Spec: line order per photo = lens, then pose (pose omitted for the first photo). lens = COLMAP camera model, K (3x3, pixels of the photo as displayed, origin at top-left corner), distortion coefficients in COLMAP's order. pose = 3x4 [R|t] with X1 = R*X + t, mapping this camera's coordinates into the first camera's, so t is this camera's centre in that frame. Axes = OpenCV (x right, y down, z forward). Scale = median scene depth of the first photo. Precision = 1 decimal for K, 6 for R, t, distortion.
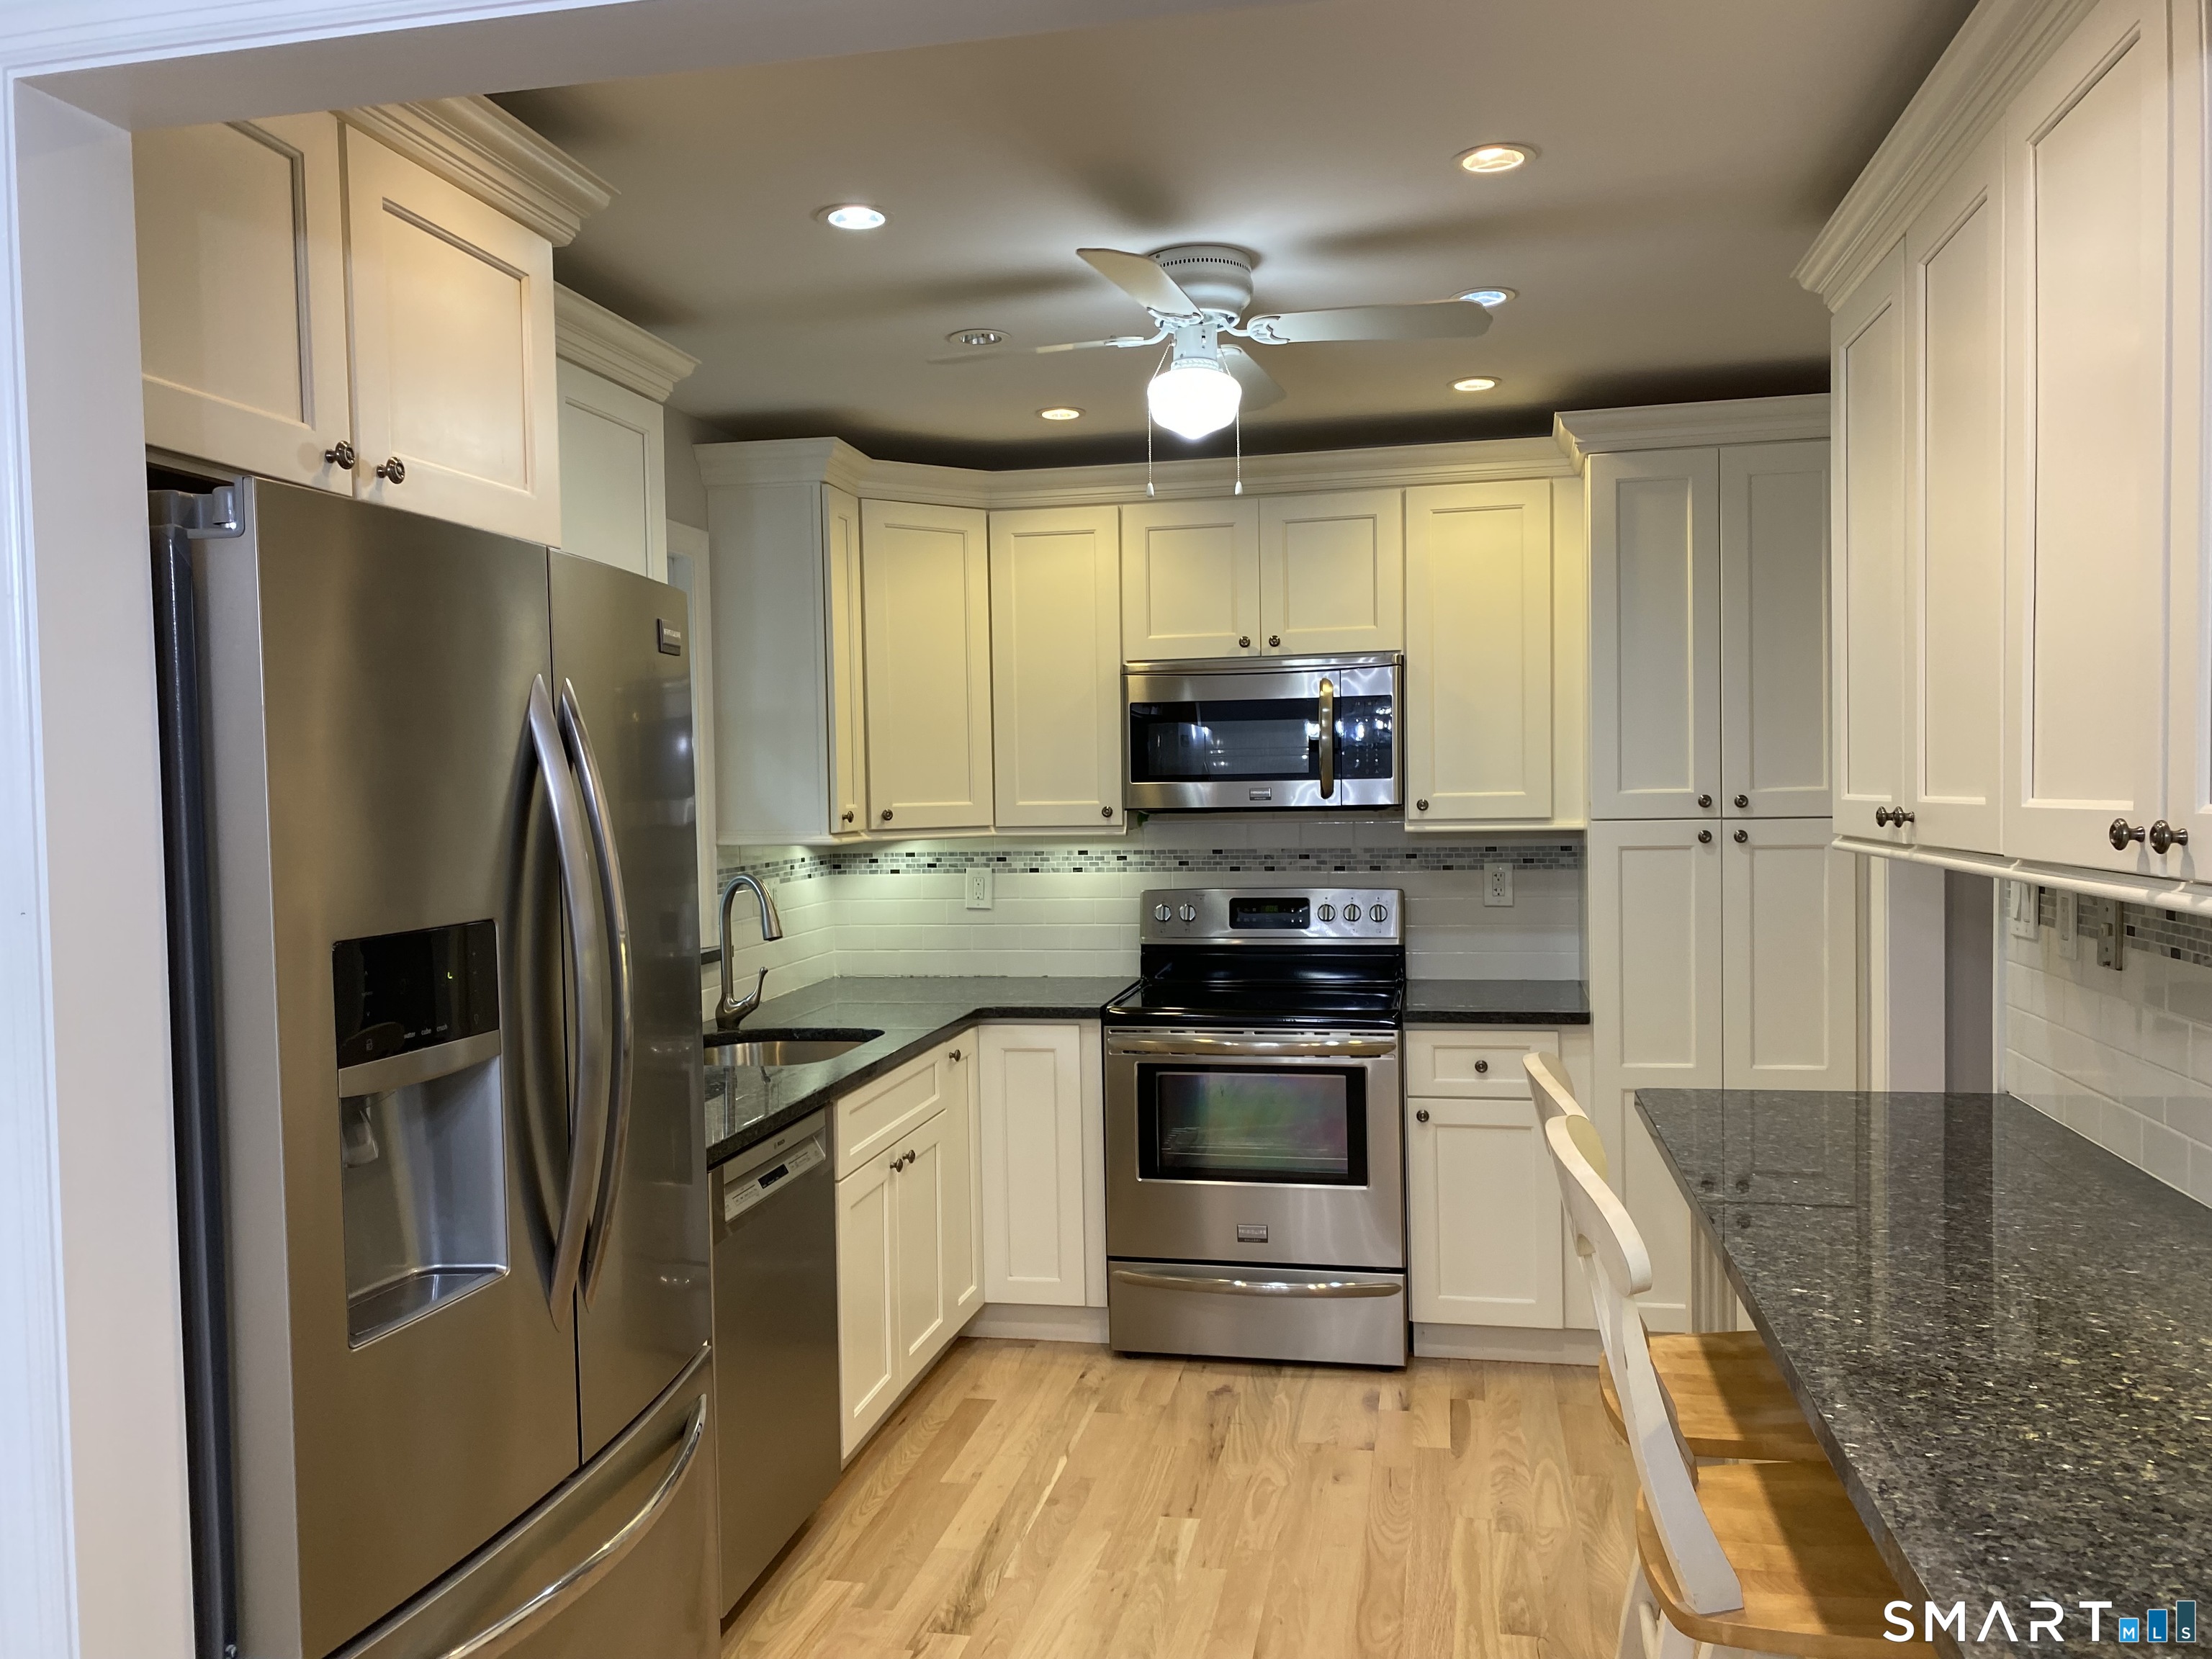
lens RADIAL K [[1693.7, 0, 1108.3], [0, 1693.7, 832.9], [0, 0, 1]] dist [0.050809, 0.001330]
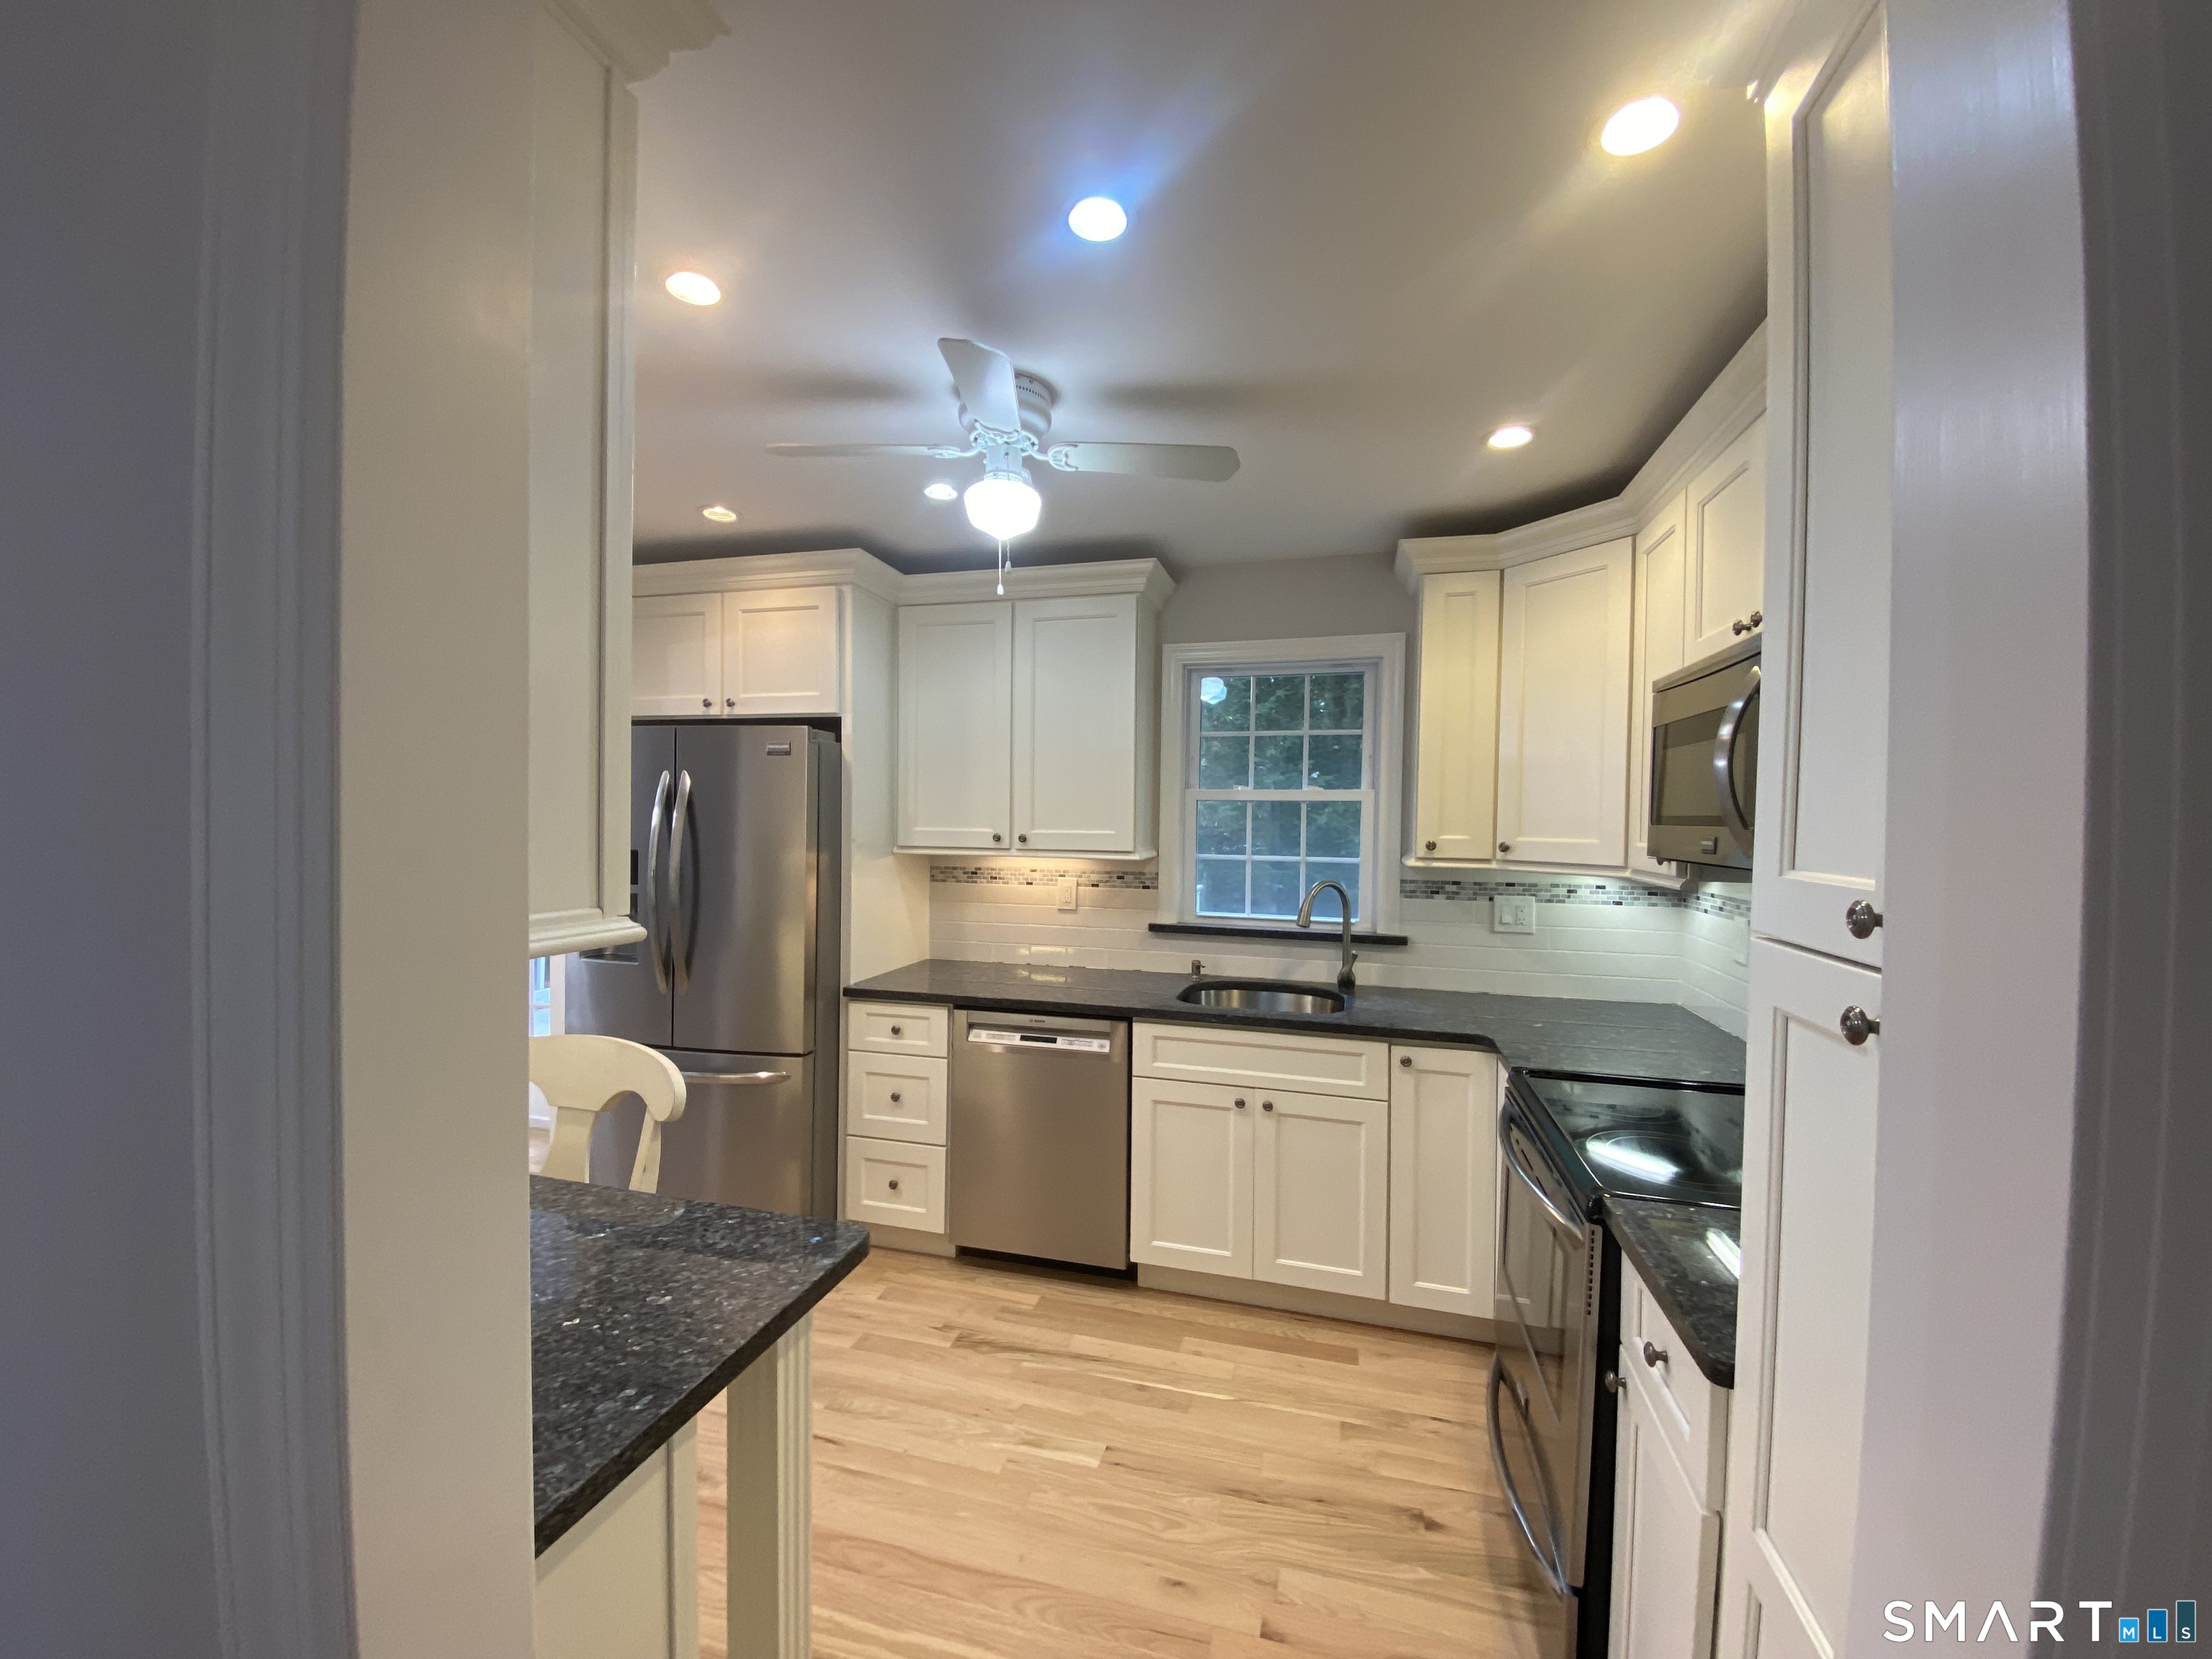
lens RADIAL K [[880.8, 0, 1115.2], [0, 880.8, 837.5], [0, 0, 1]] dist [-0.009984, -0.000156]
pose [[-0.057126, 0.028527, -0.997959, 0.612153], [-0.054269, 0.998025, 0.031635, -0.035677], [0.996891, 0.055965, -0.055465, 1.002361]]
